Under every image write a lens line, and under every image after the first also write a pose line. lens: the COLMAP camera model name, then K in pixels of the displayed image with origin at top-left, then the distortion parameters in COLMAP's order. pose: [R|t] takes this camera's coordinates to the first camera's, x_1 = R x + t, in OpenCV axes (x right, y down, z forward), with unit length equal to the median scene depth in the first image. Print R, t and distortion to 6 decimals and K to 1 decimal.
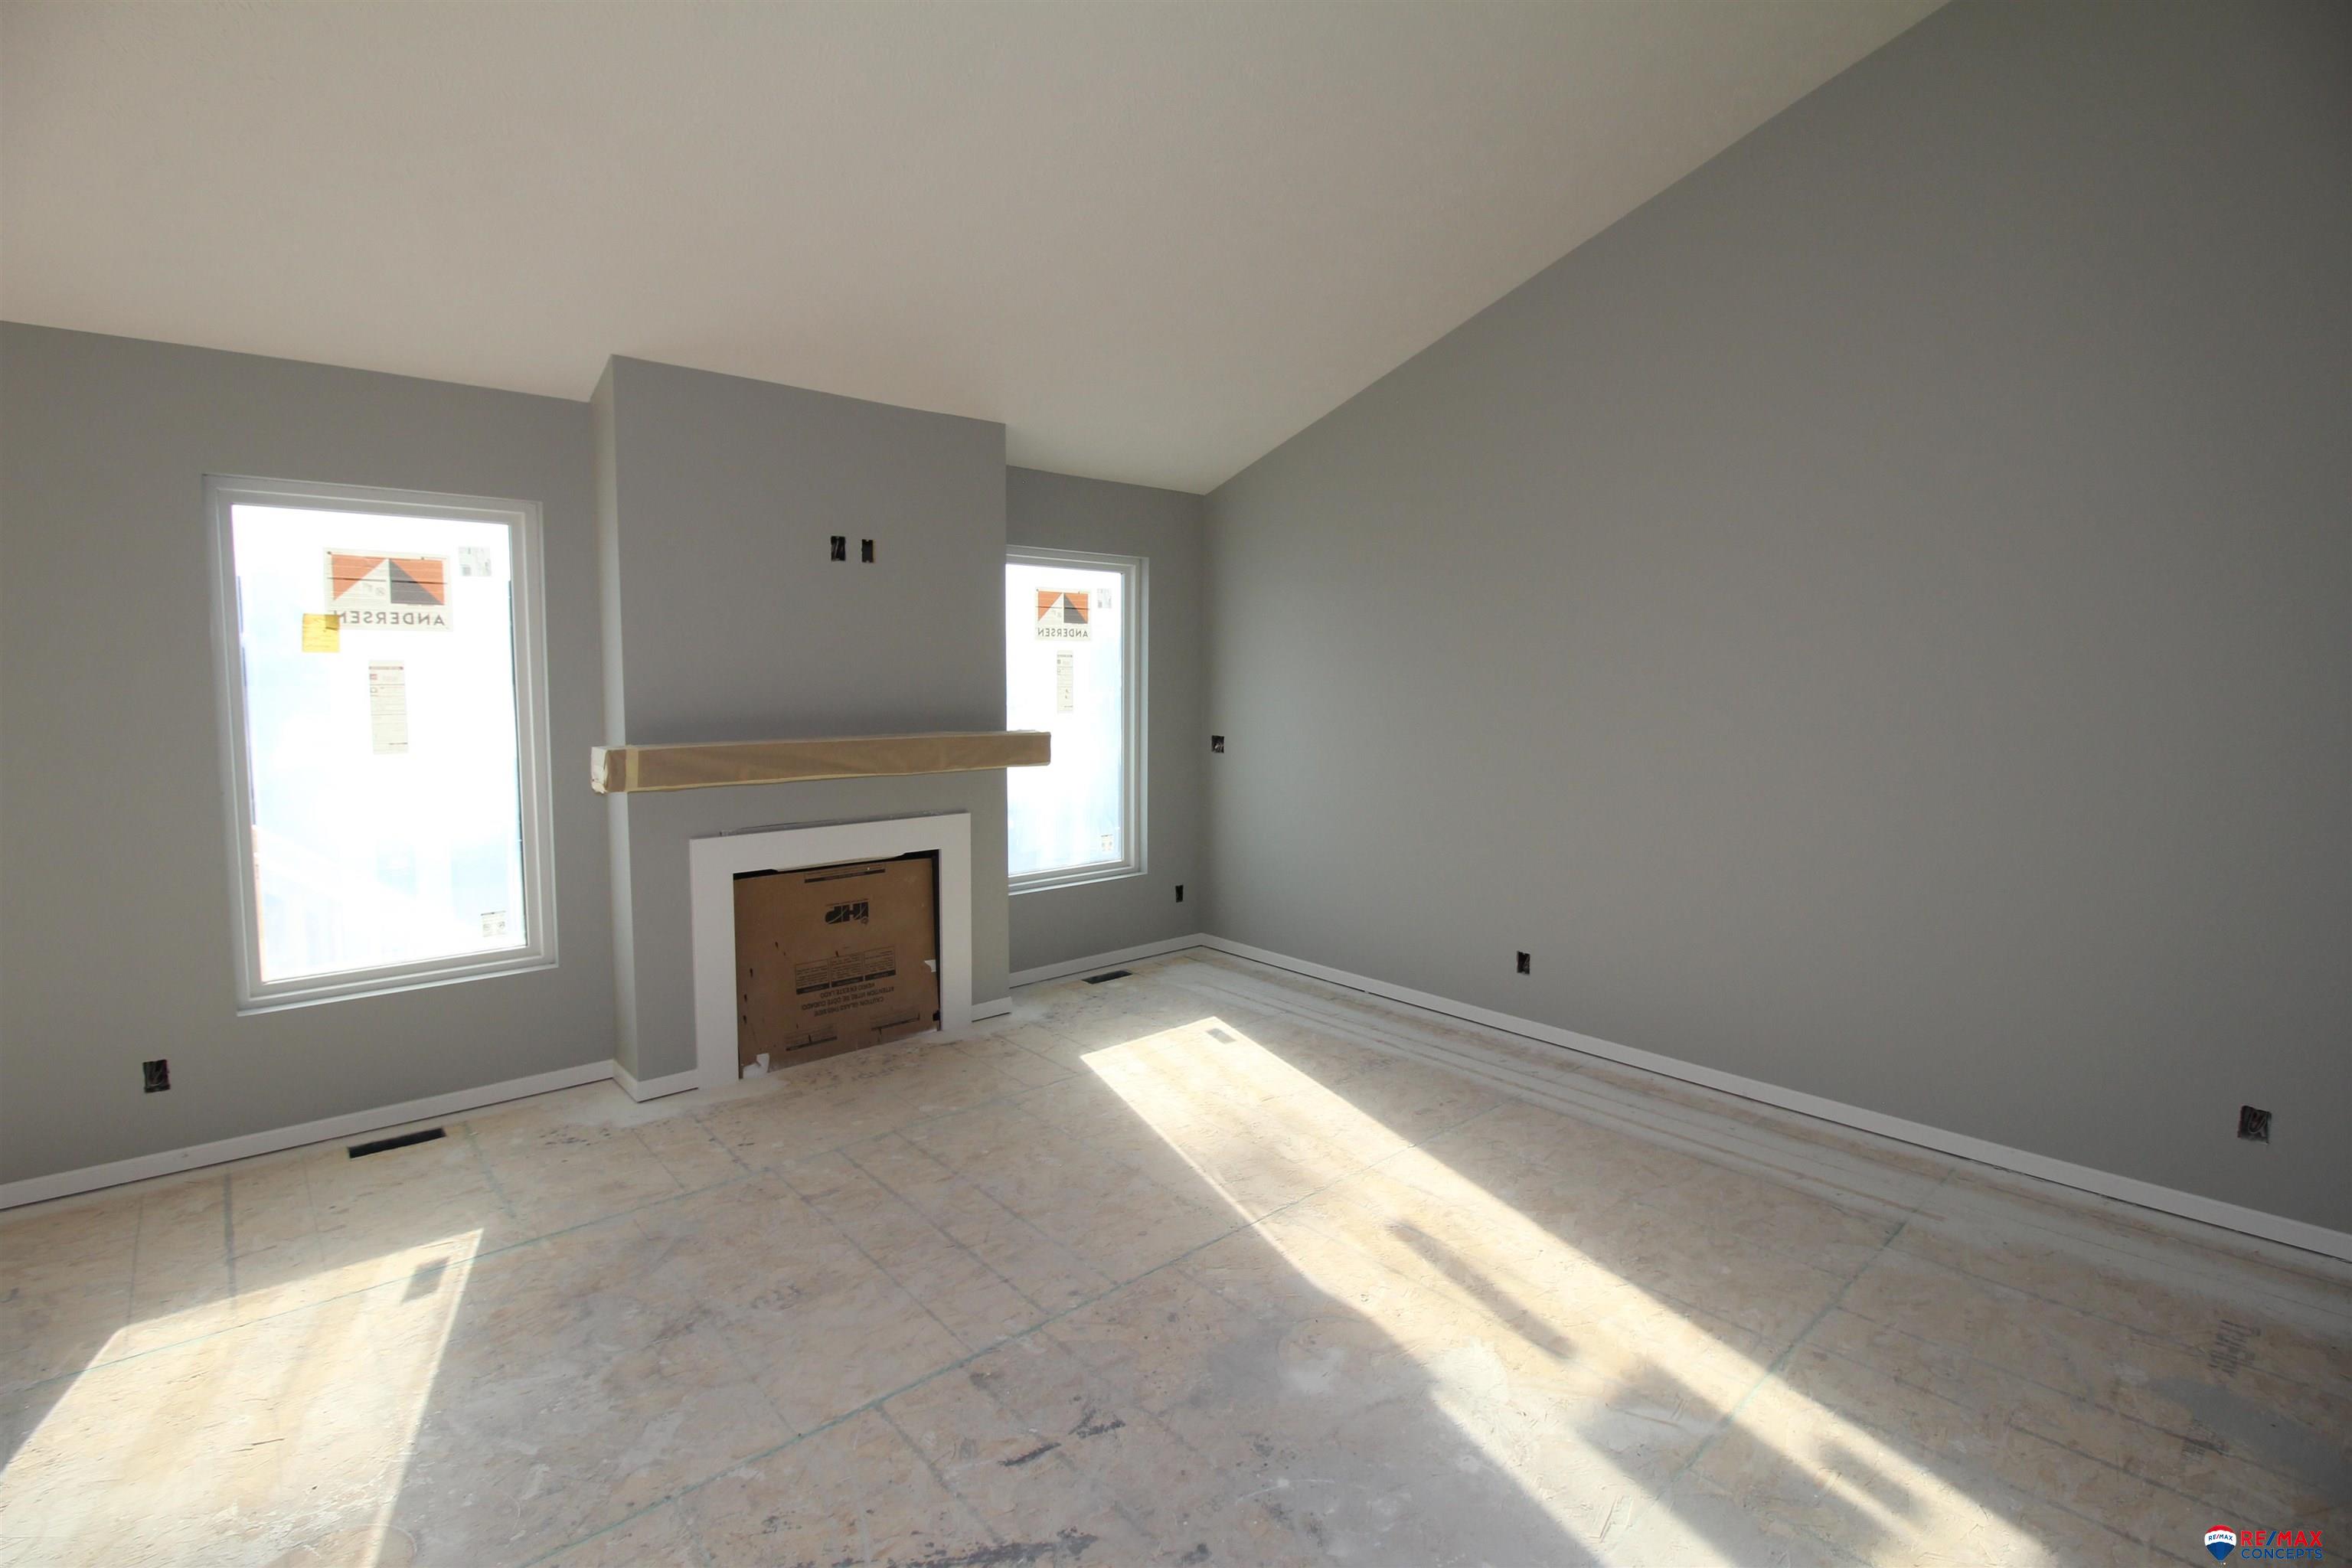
lens RADIAL K [[1085.4, 0, 1191.9], [0, 1085.4, 764.8], [0, 0, 1]] dist [-0.009186, -0.007251]
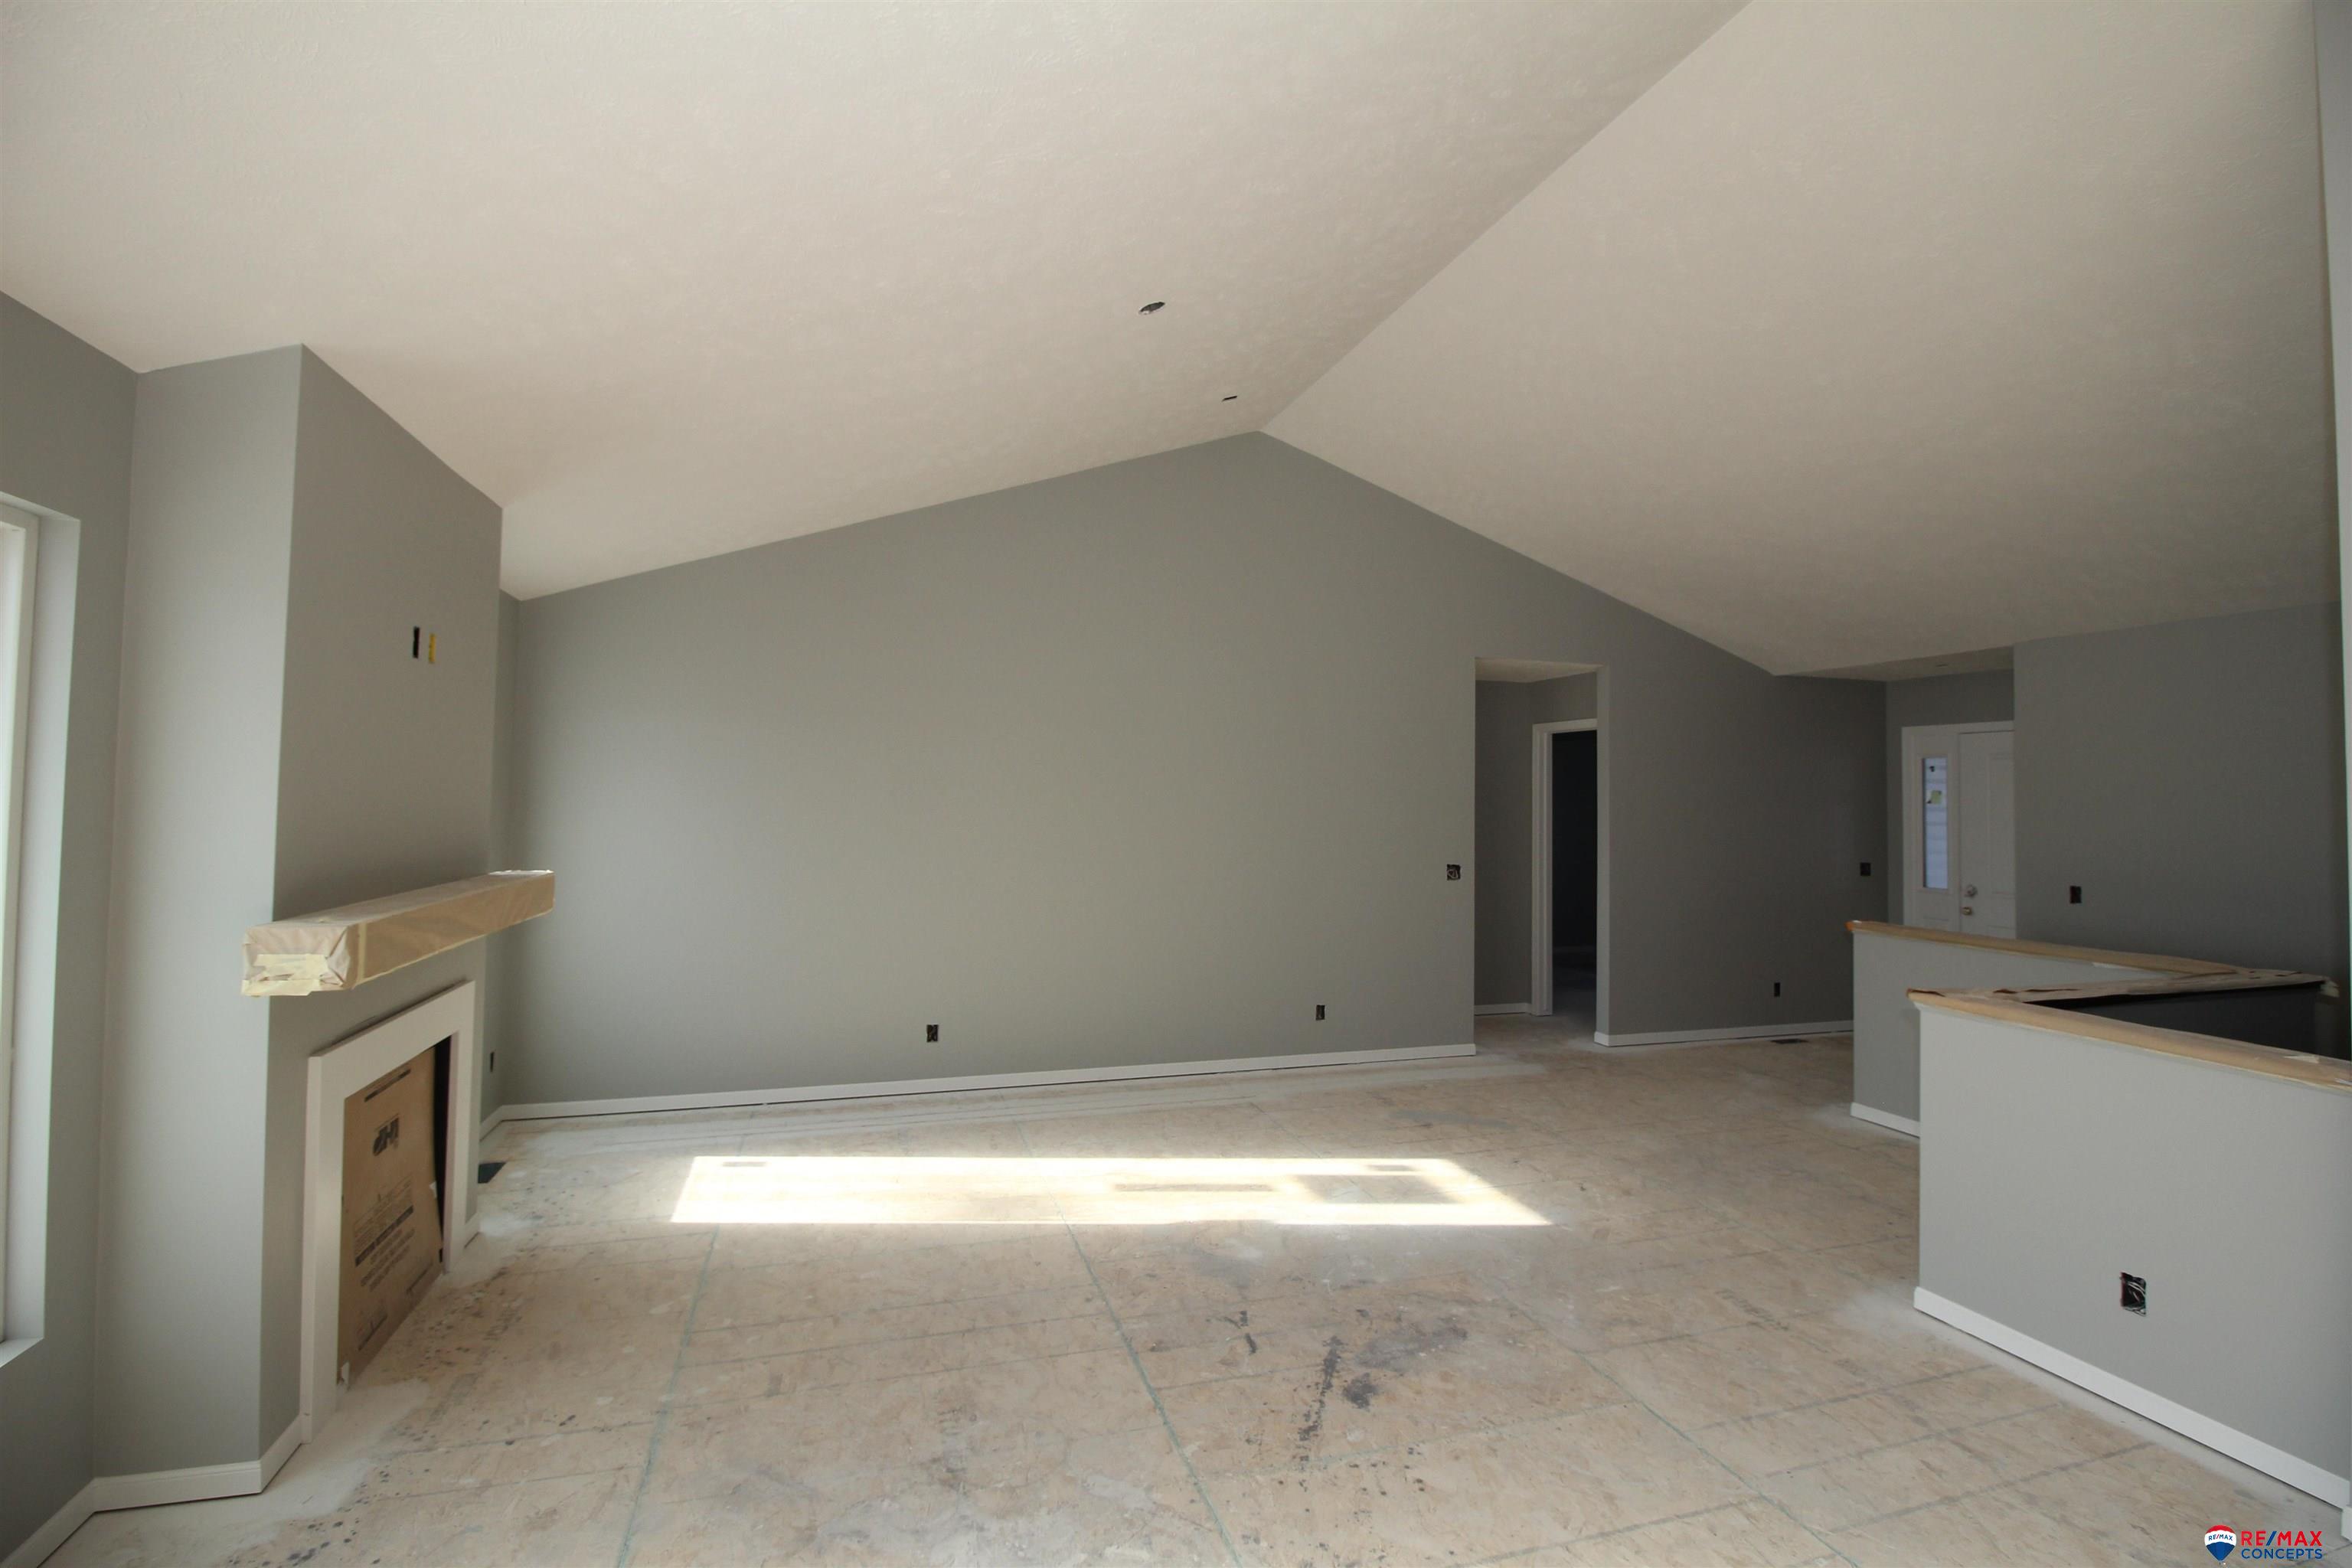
lens RADIAL K [[1086.5, 0, 1181.6], [0, 1086.5, 760.7], [0, 0, 1]] dist [-0.003668, -0.010542]
pose [[0.421406, 0.031347, 0.906330, -0.864795], [0.068485, 0.995449, -0.066272, -0.034136], [-0.904282, 0.089997, 0.417342, 0.220125]]
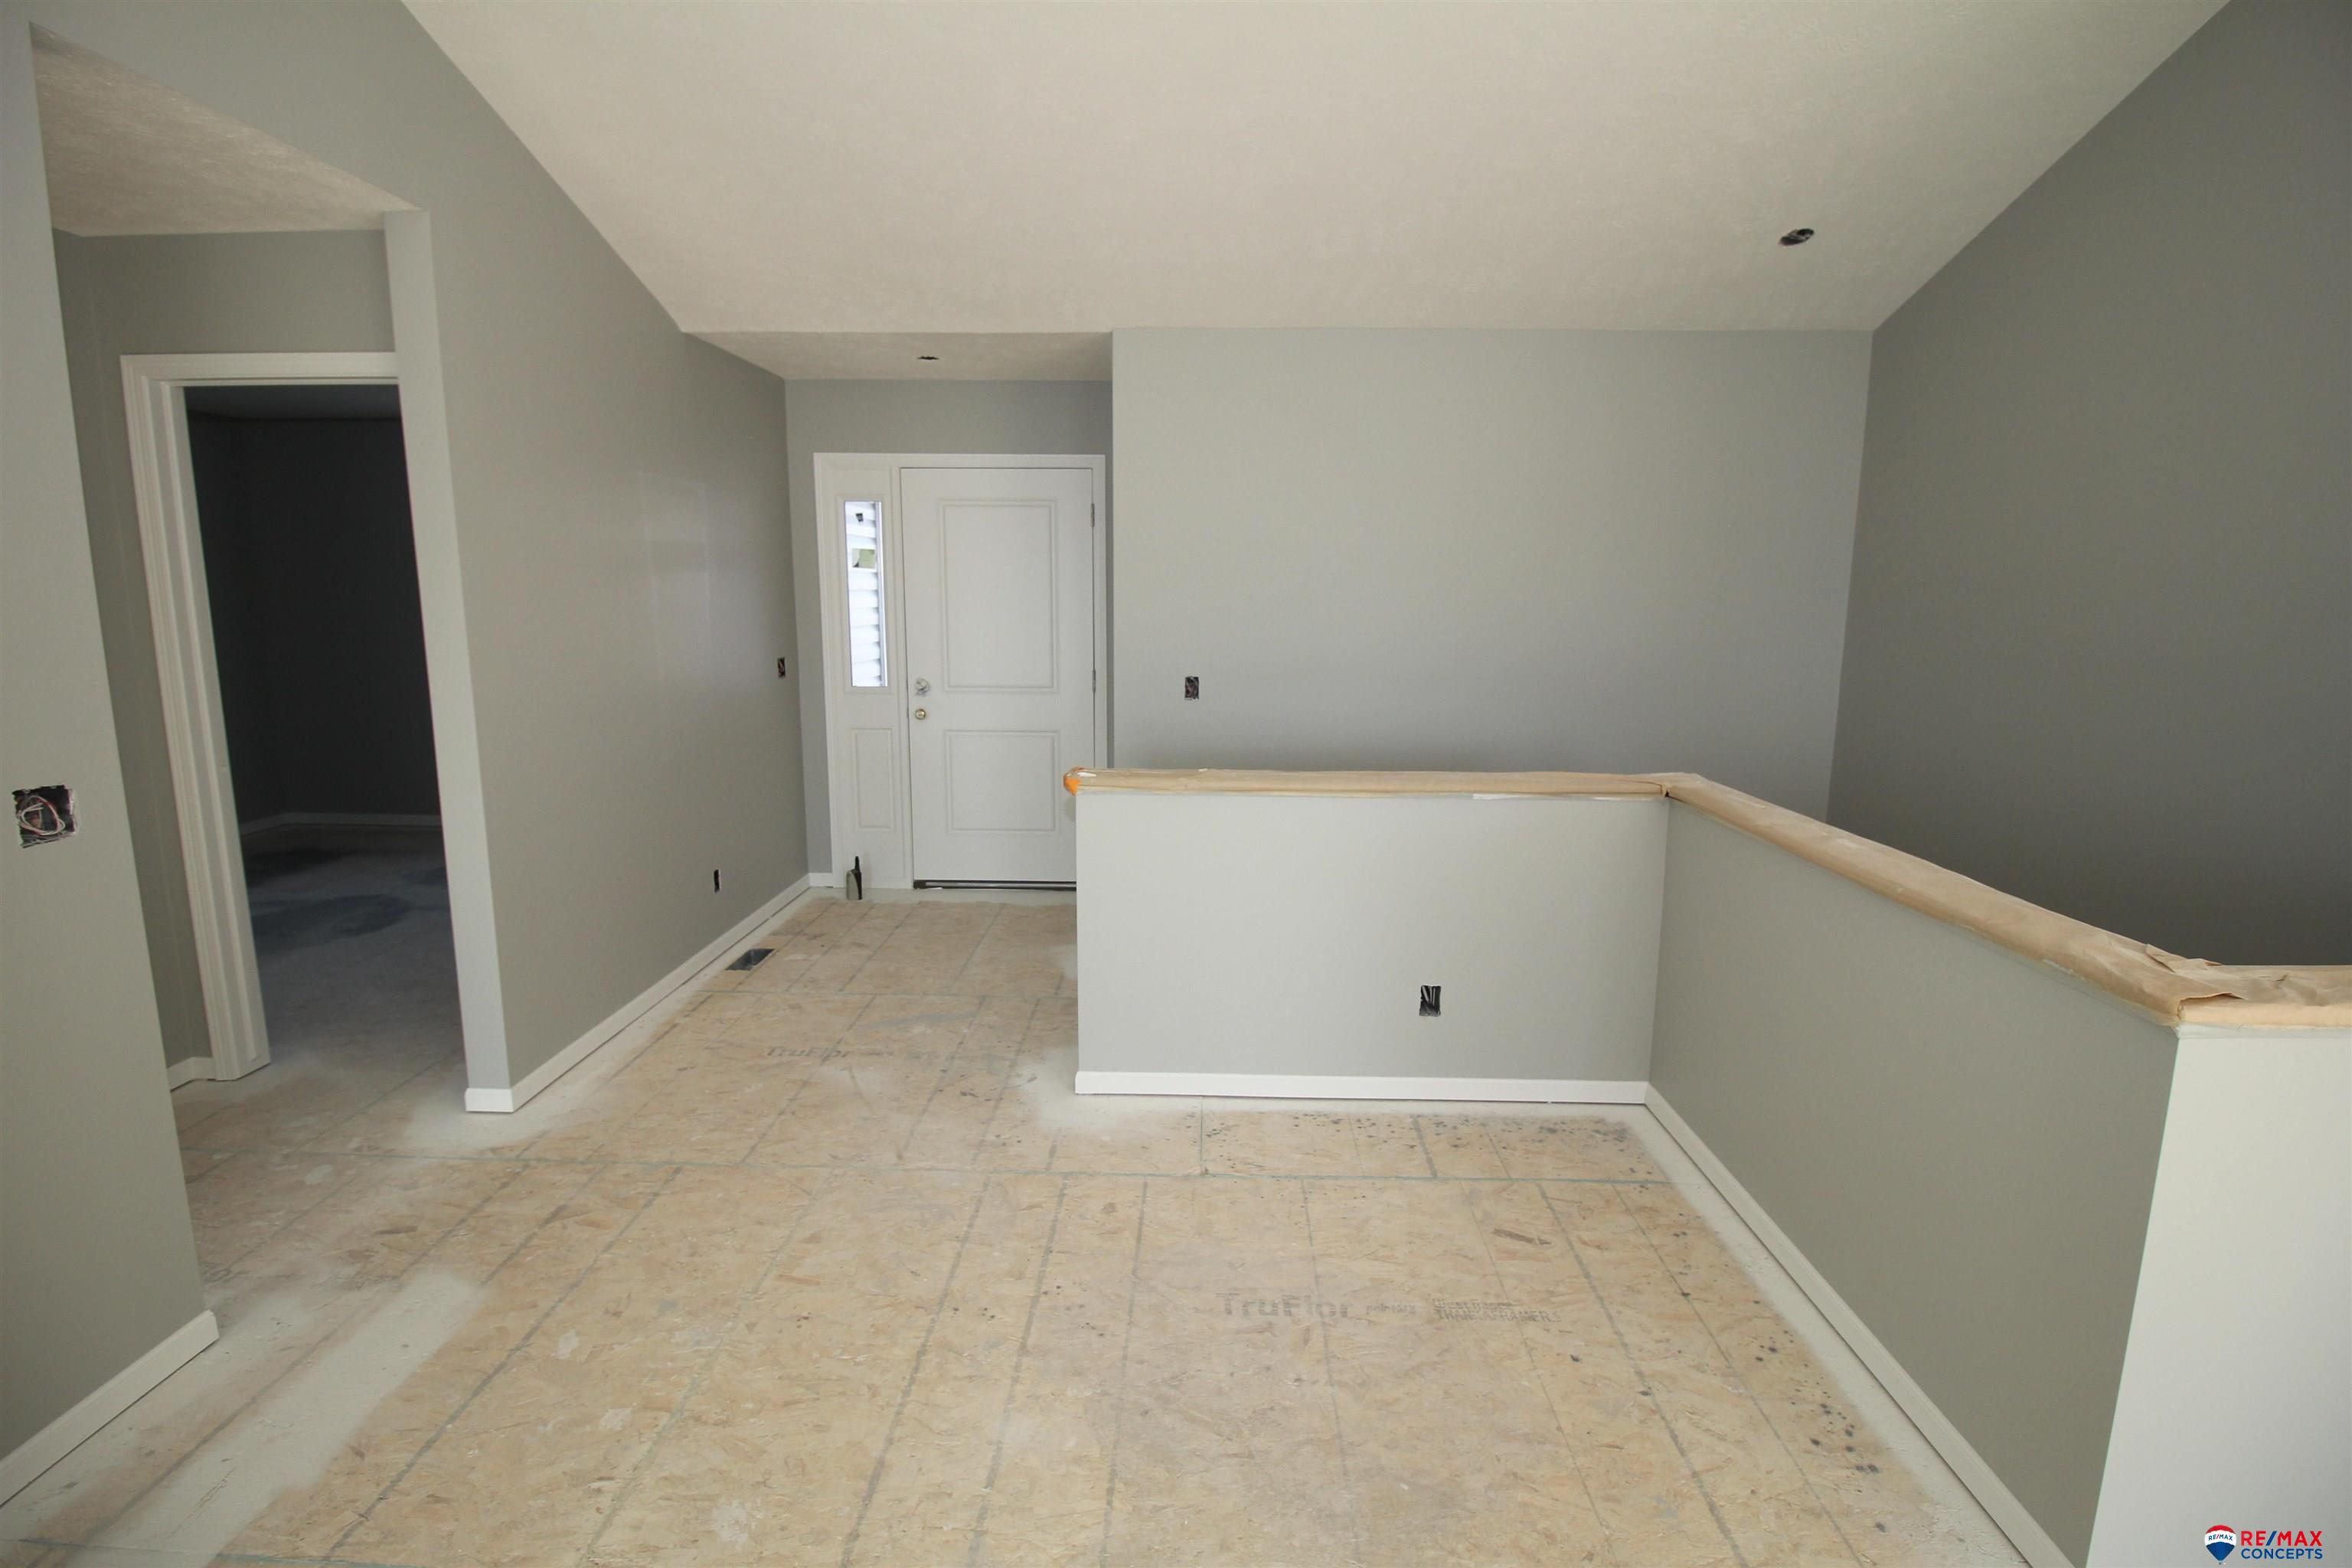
lens RADIAL K [[1086.5, 0, 1190.0], [0, 1086.5, 752.0], [0, 0, 1]] dist [-0.003668, -0.010542]
pose [[-0.729417, -0.115053, 0.674324, 0.215271], [0.049884, 0.974184, 0.220174, -0.048905], [-0.682248, 0.194237, -0.704847, 0.552486]]
